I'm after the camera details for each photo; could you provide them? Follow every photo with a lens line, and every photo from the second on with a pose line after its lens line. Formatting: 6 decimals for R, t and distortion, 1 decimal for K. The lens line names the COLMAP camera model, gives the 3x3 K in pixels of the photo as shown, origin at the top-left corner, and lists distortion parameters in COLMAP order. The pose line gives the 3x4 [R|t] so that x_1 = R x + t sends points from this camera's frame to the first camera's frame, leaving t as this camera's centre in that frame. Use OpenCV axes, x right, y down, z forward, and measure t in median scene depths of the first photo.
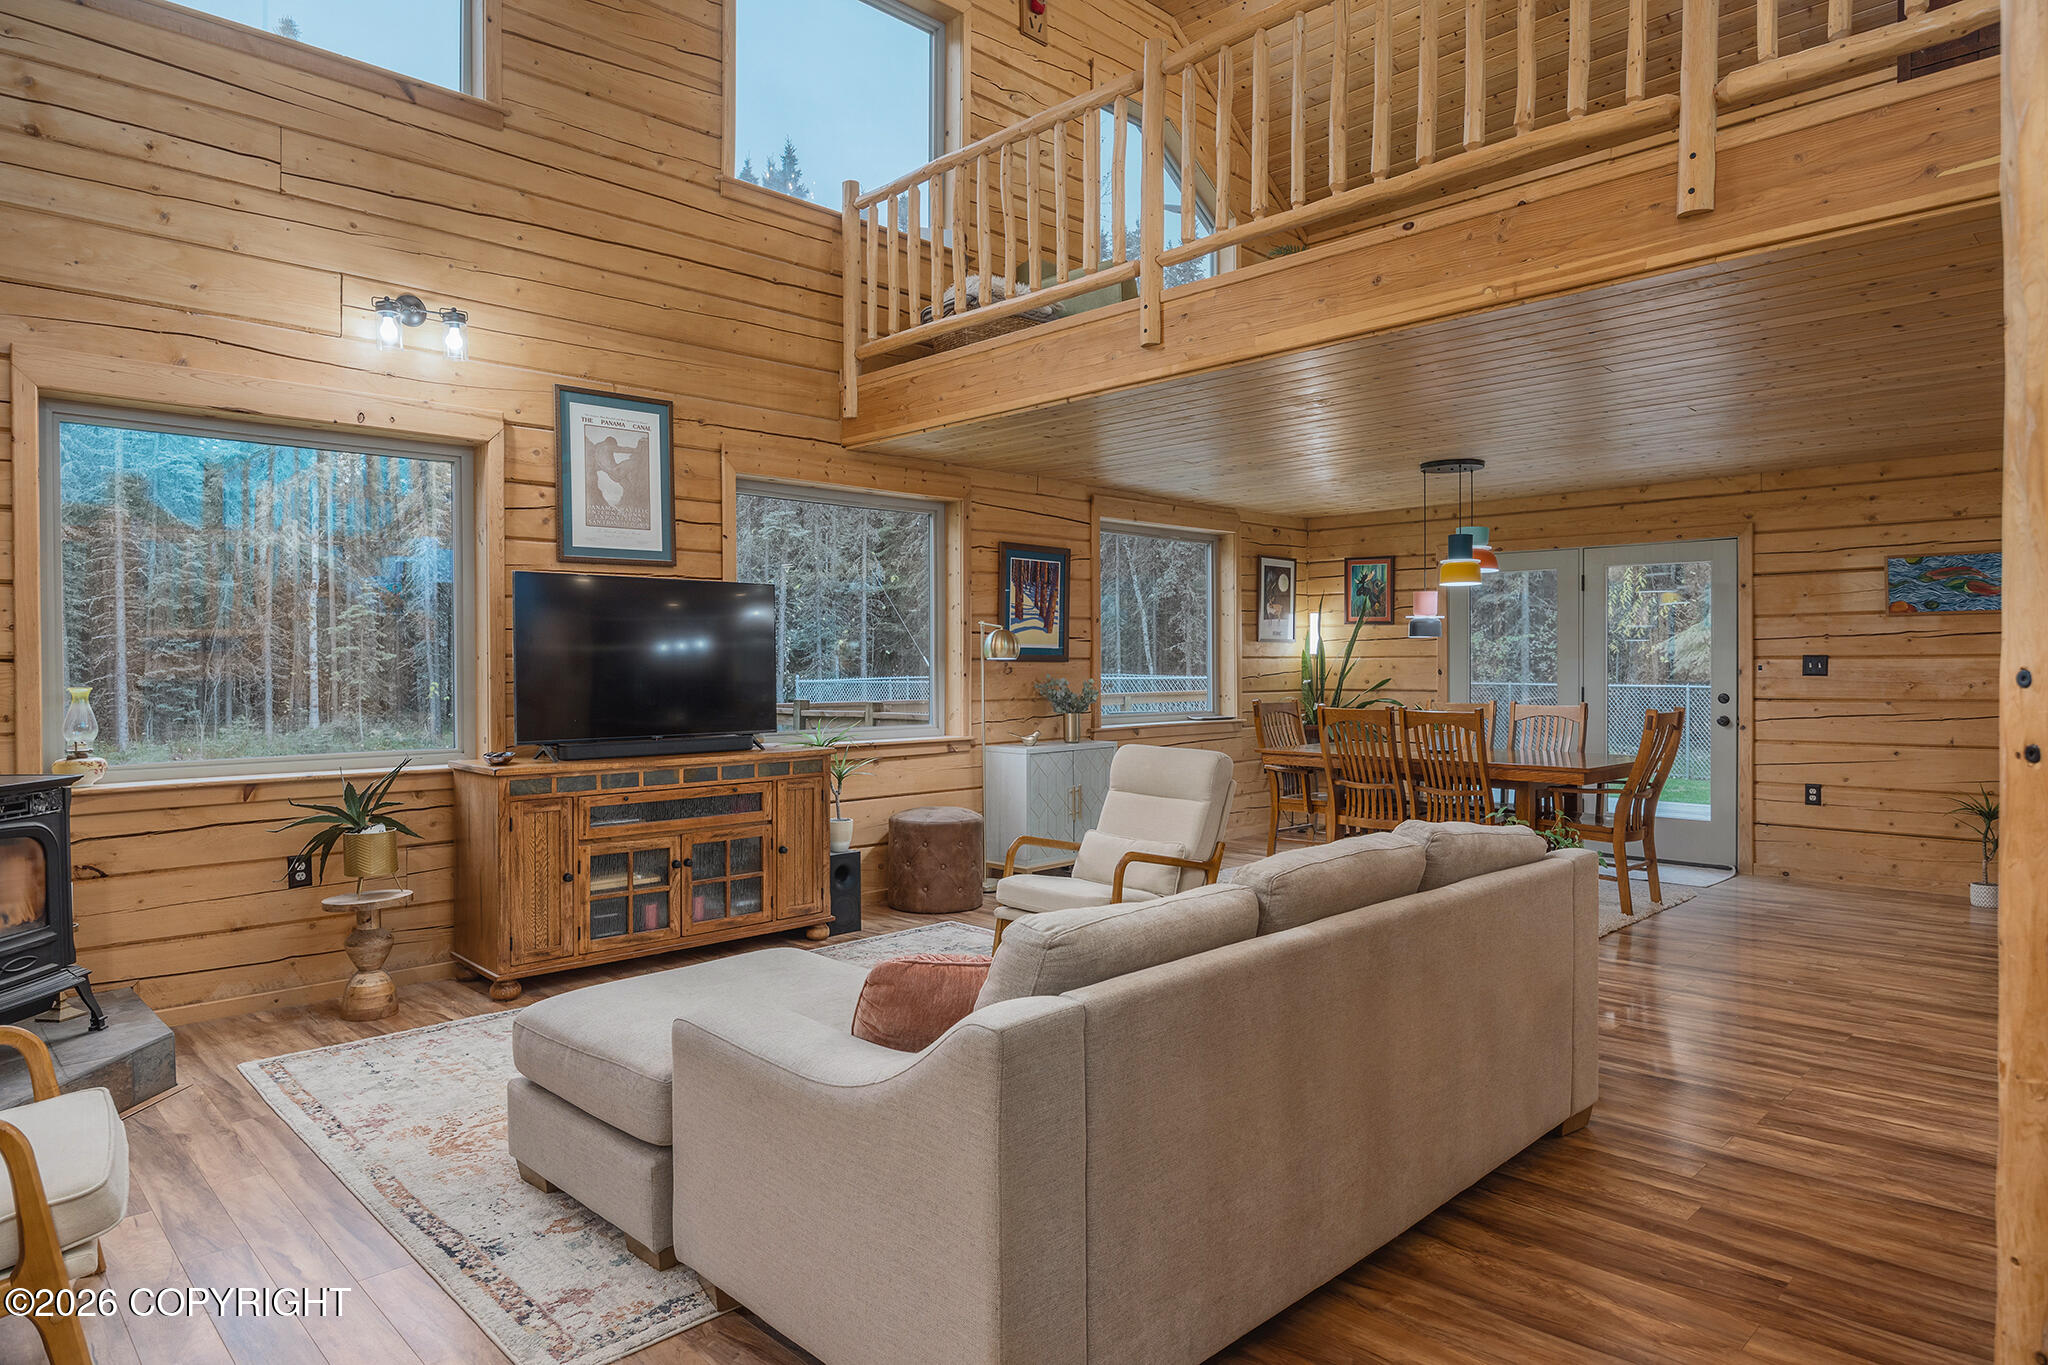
lens RADIAL K [[1212.2, 0, 1019.2], [0, 1212.2, 676.5], [0, 0, 1]] dist [-0.008076, 0.002970]
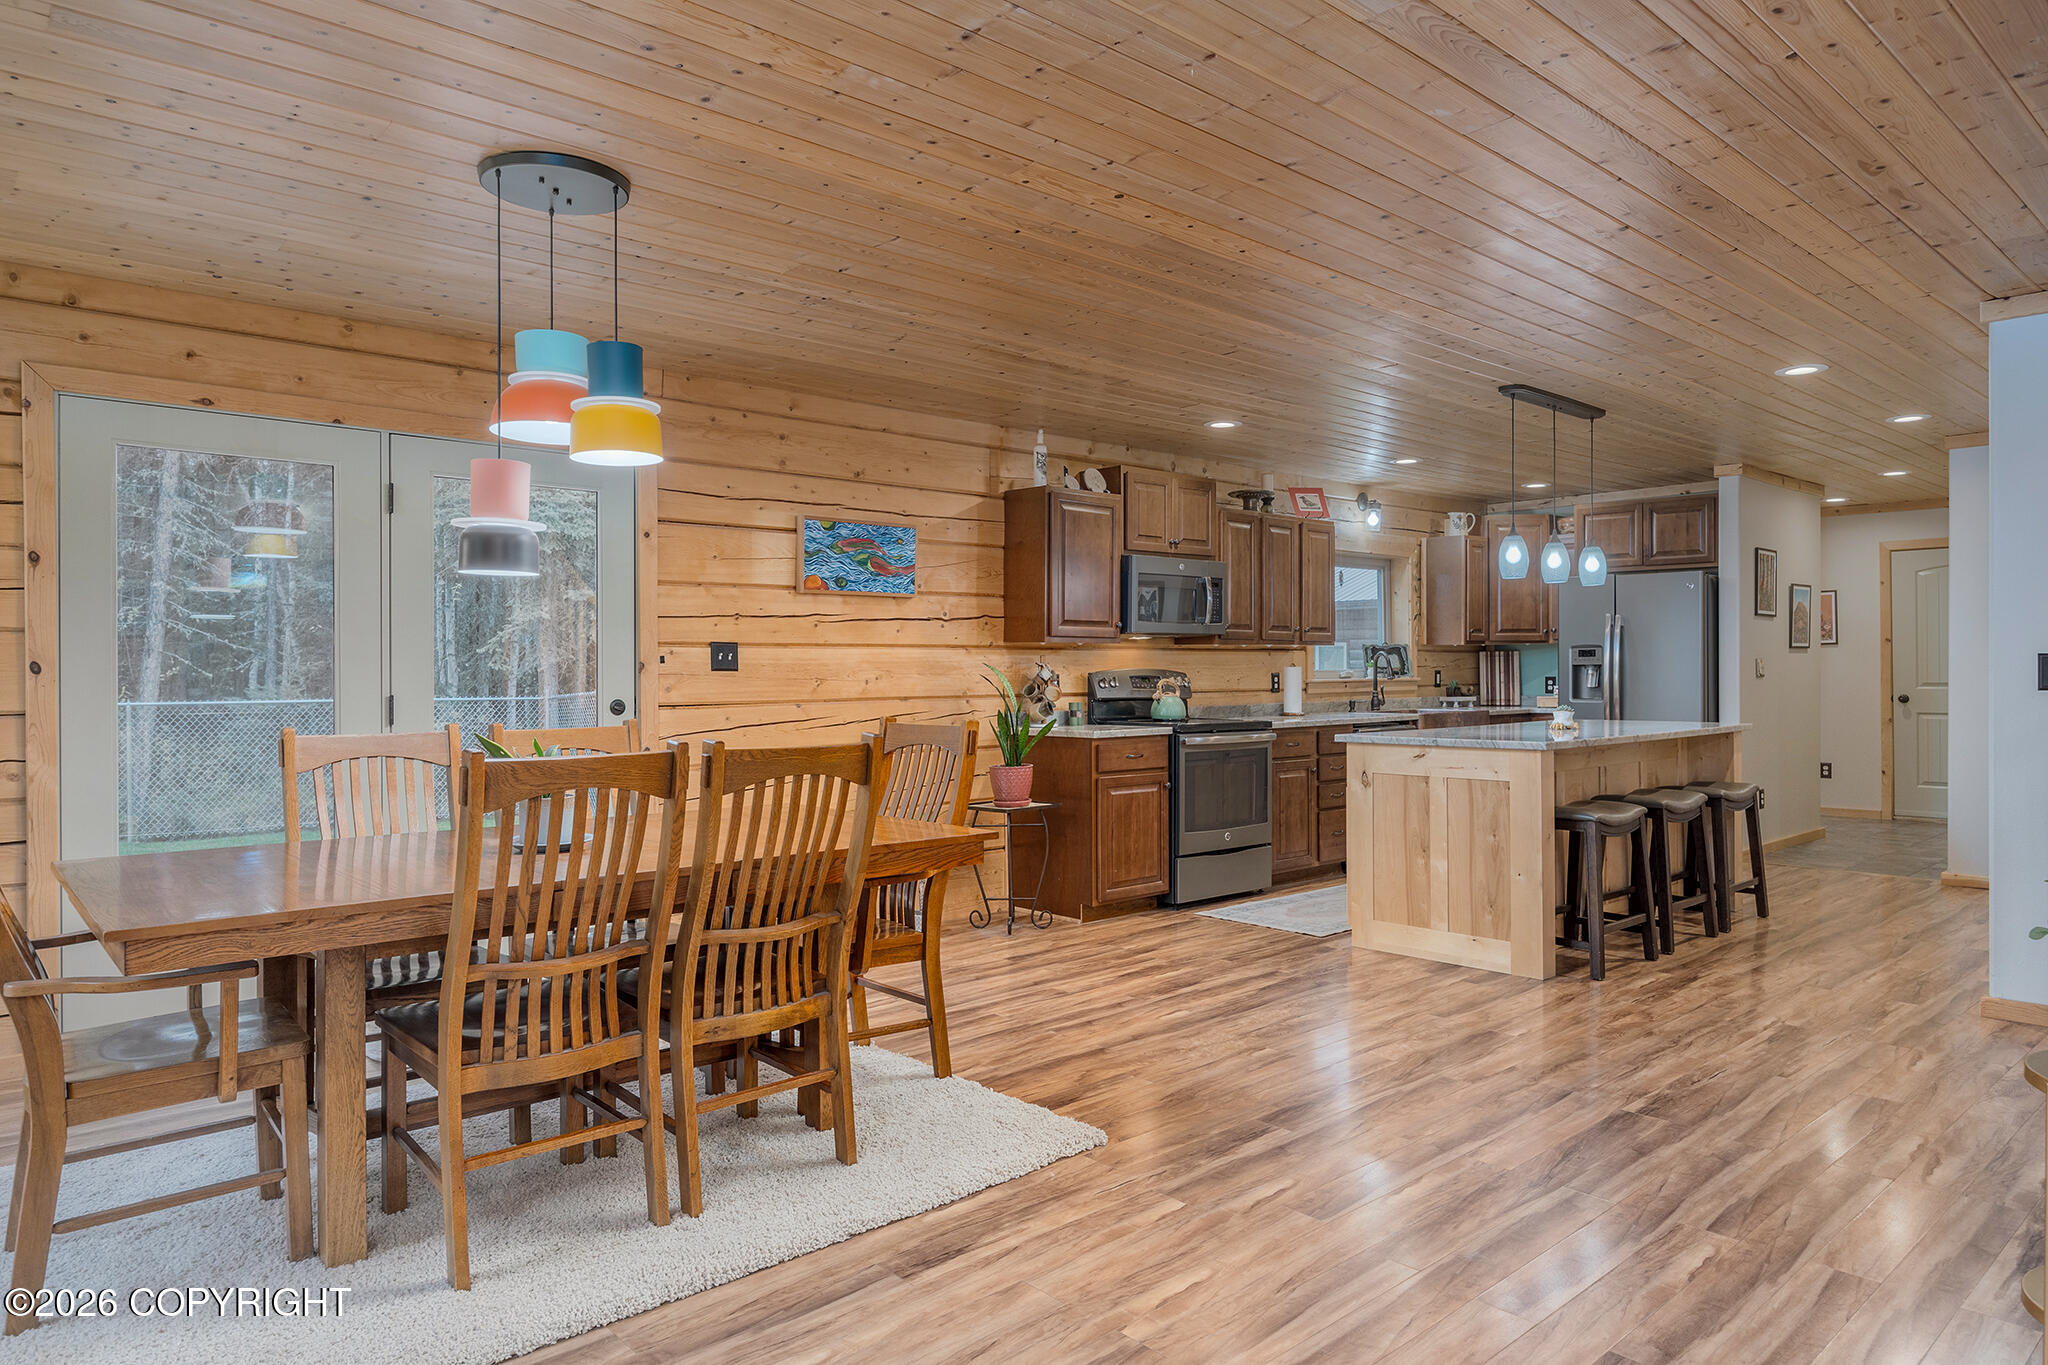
lens RADIAL K [[1292.7, 0, 1018.6], [0, 1292.7, 671.3], [0, 0, 1]] dist [-0.005633, 0.000164]
pose [[0.041052, 0.000050, 0.999157, -0.104161], [0.013363, 0.999911, -0.000599, 0.002539], [-0.999068, 0.013376, 0.041048, 0.835904]]
